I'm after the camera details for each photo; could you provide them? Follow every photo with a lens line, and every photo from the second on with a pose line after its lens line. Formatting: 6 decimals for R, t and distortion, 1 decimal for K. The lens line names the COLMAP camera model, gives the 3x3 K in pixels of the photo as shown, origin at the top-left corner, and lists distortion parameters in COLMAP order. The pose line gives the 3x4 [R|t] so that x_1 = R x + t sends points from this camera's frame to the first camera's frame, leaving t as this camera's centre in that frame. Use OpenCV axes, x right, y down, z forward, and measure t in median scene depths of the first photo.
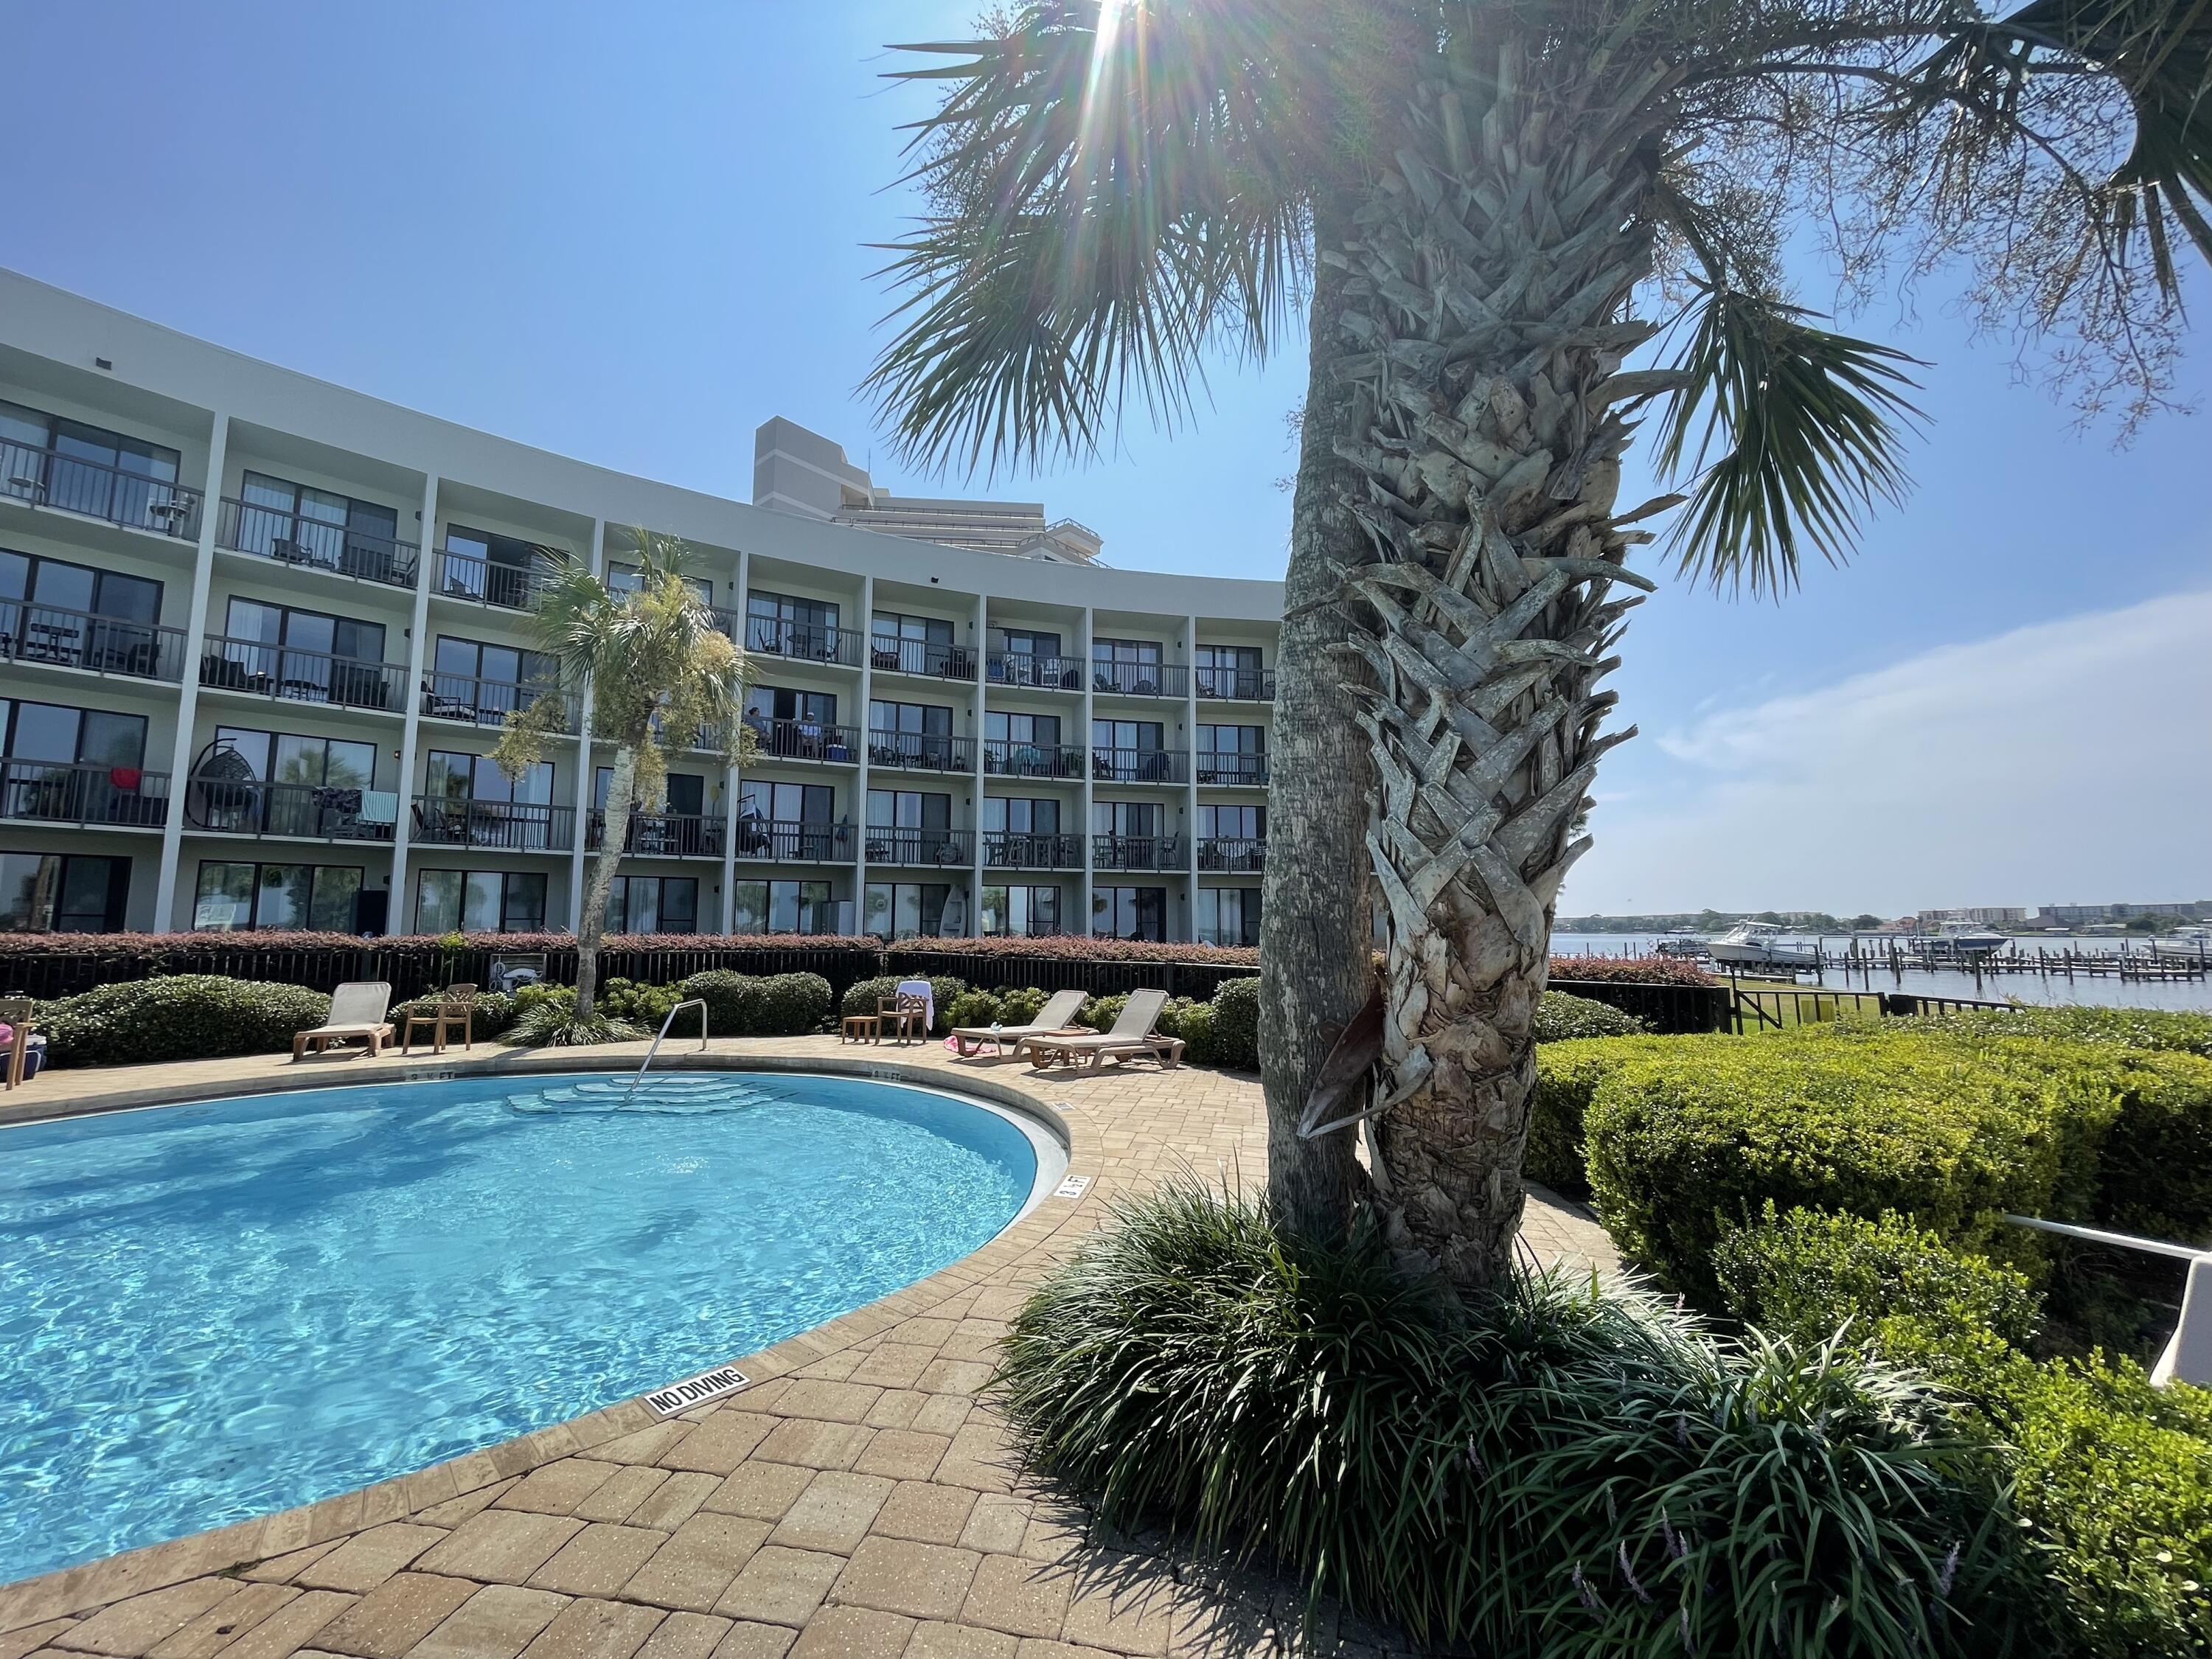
lens RADIAL K [[890.6, 0, 1083.8], [0, 890.6, 824.0], [0, 0, 1]] dist [-0.011801, 0.010363]
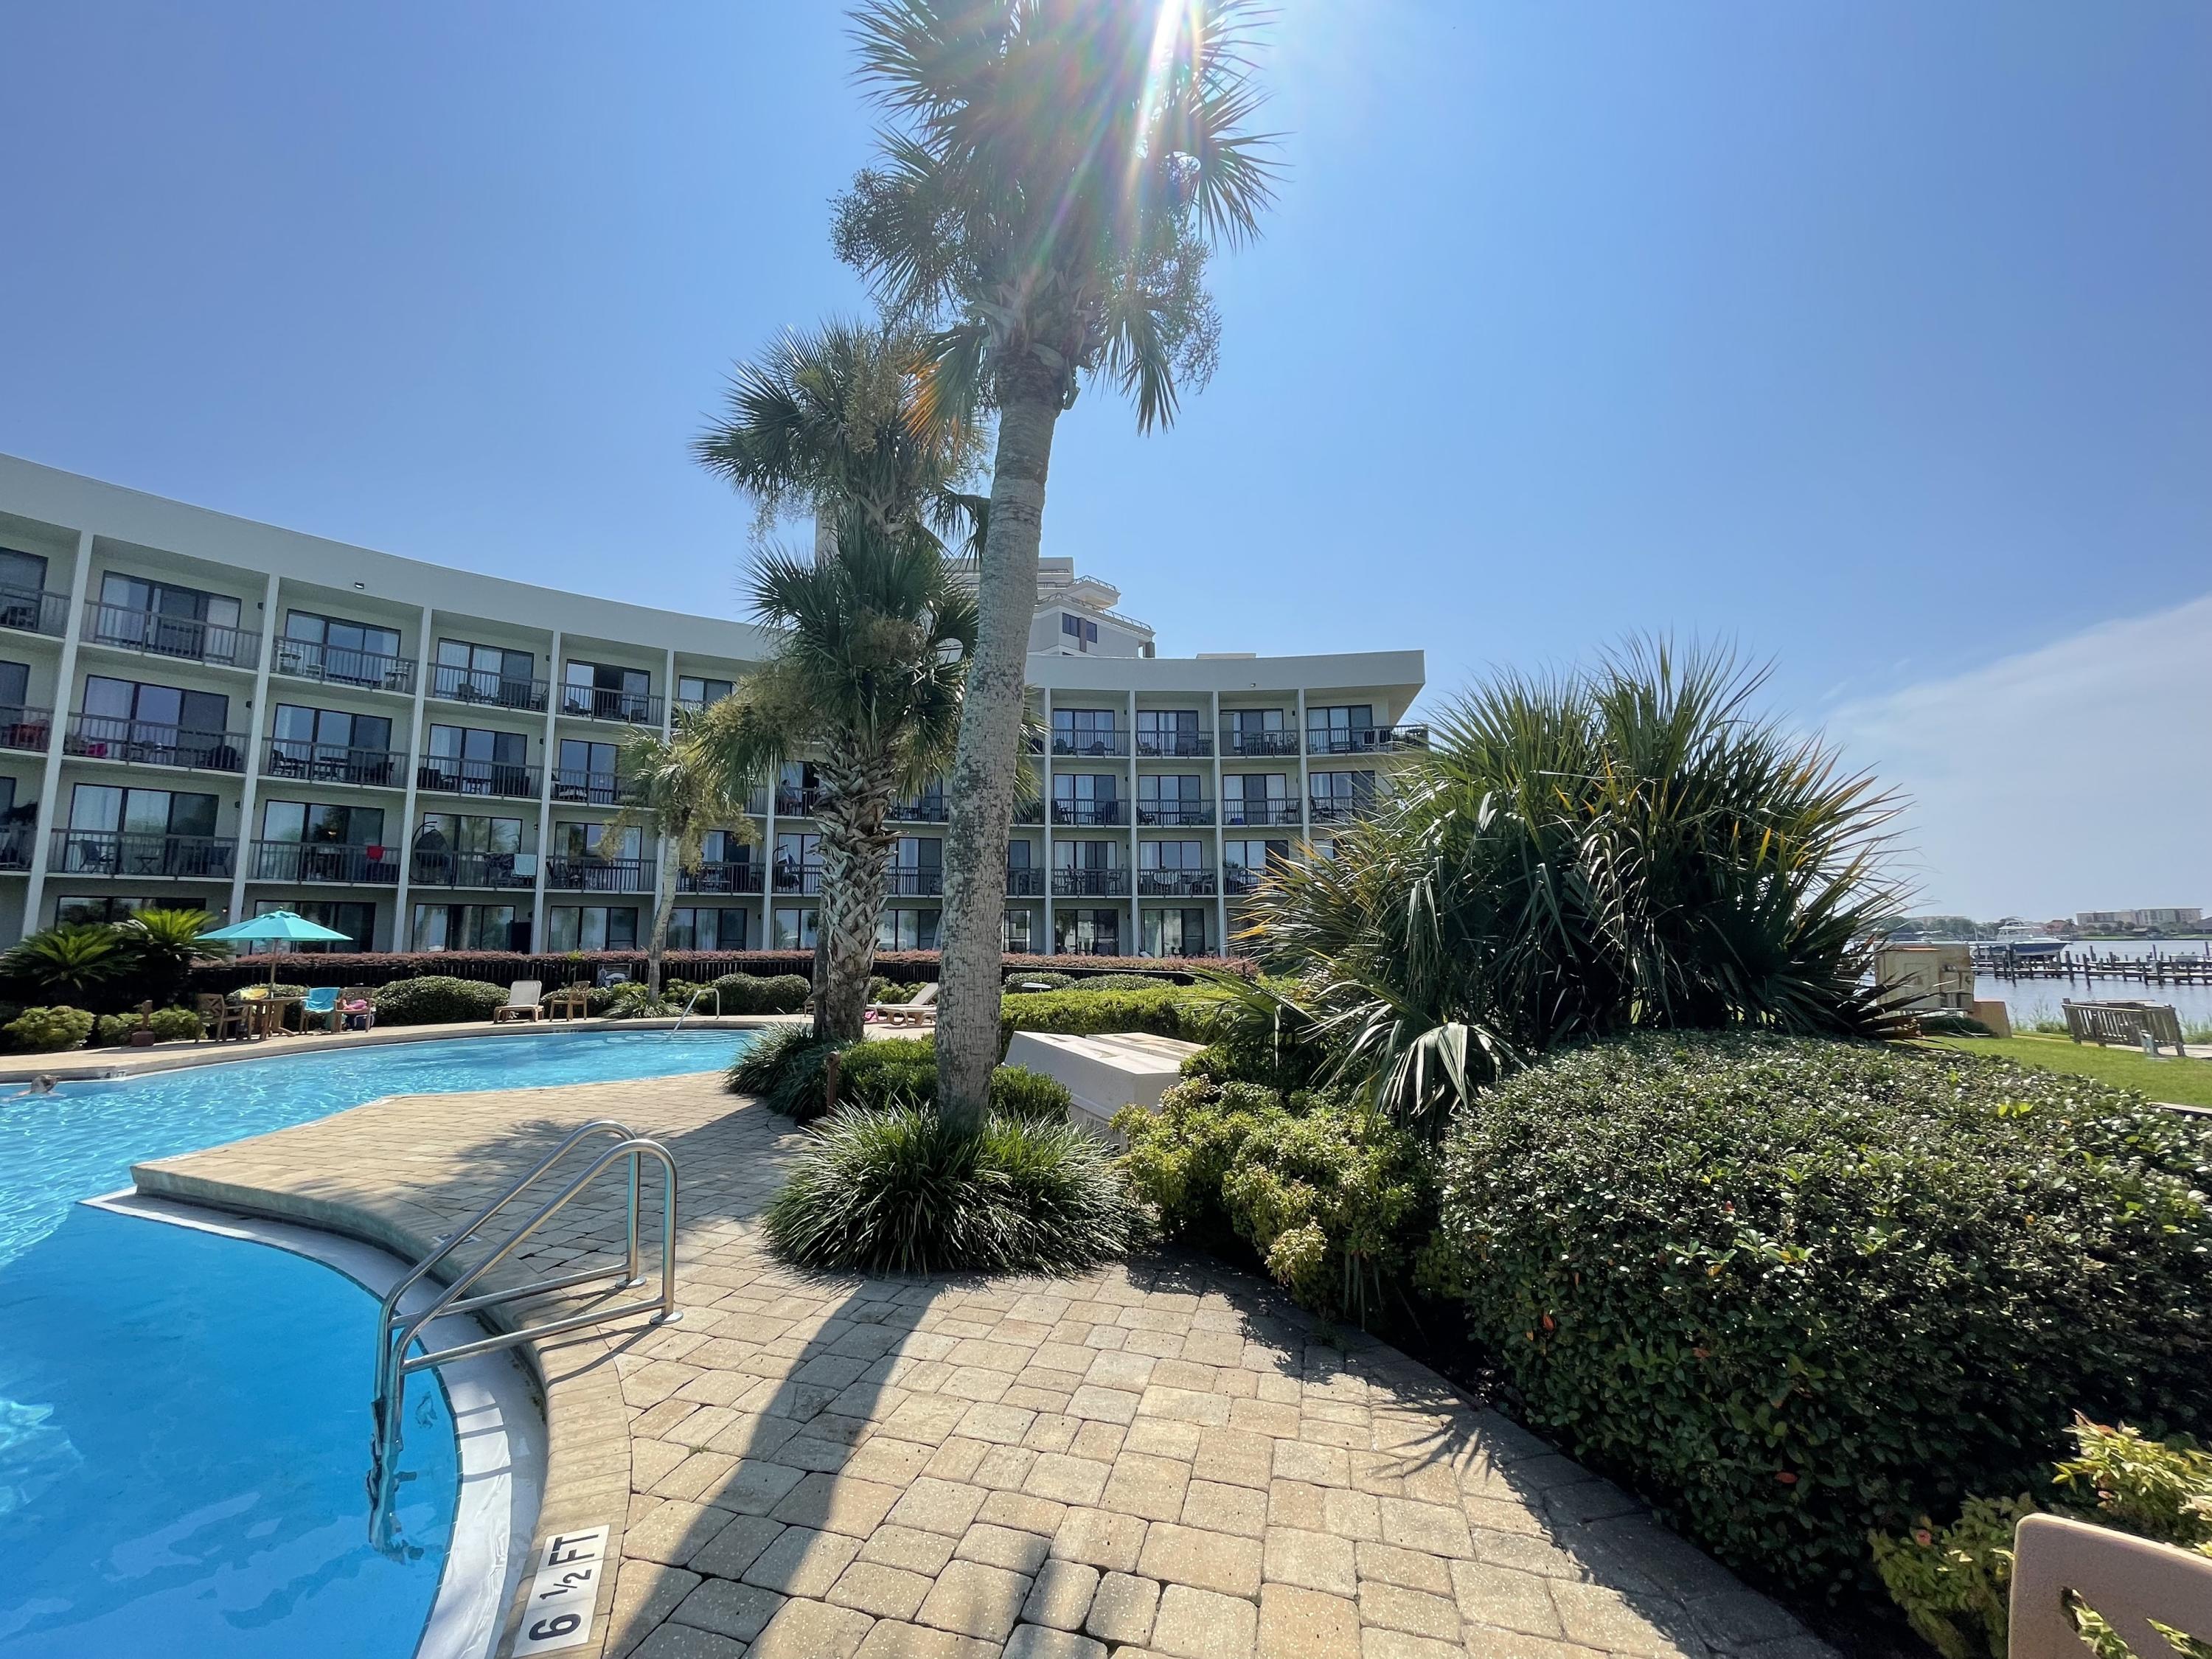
lens RADIAL K [[890.4, 0, 1091.2], [0, 890.4, 824.5], [0, 0, 1]] dist [0.001139, 0.000029]
pose [[0.996037, -0.020483, -0.086553, 0.261547], [0.019378, 0.999720, -0.013597, -0.047762], [0.086807, 0.011866, 0.996154, -0.379882]]
